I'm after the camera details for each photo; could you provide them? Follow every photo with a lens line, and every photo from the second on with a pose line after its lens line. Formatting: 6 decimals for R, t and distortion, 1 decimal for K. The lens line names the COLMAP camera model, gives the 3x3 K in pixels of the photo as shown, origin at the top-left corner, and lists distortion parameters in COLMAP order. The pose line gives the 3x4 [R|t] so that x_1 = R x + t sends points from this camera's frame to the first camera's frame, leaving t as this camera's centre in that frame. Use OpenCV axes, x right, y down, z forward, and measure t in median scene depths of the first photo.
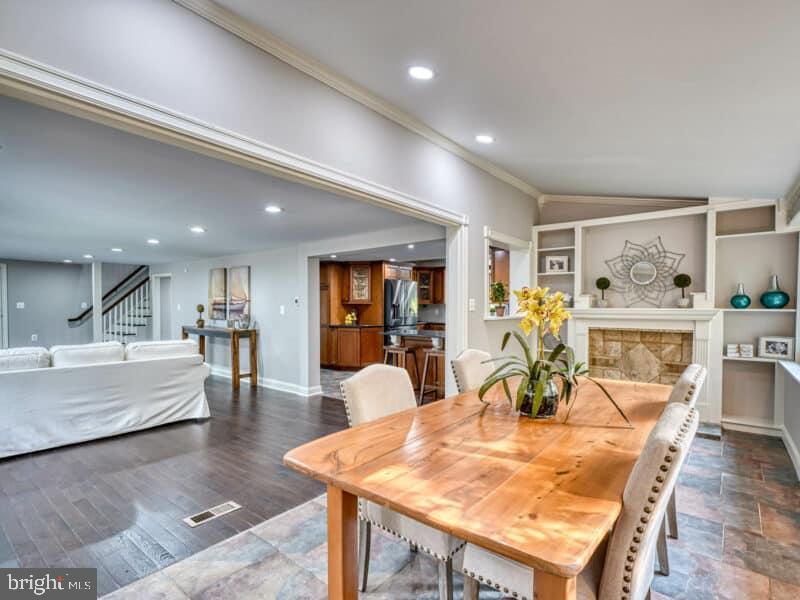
lens RADIAL K [[418.9, 0, 394.8], [0, 418.9, 304.6], [0, 0, 1]] dist [-0.005064, 0.001636]
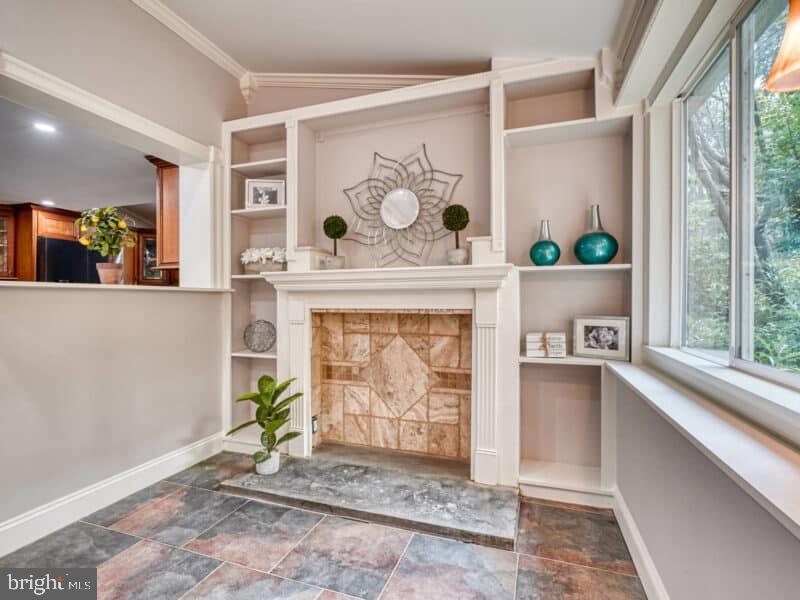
lens RADIAL K [[406.5, 0, 398.1], [0, 406.5, 284.7], [0, 0, 1]] dist [-0.021201, 0.000162]
pose [[0.940574, 0.010055, 0.339440, 0.434862], [0.003447, 0.999227, -0.039152, 0.048678], [-0.339571, 0.037996, 0.939813, 0.529343]]
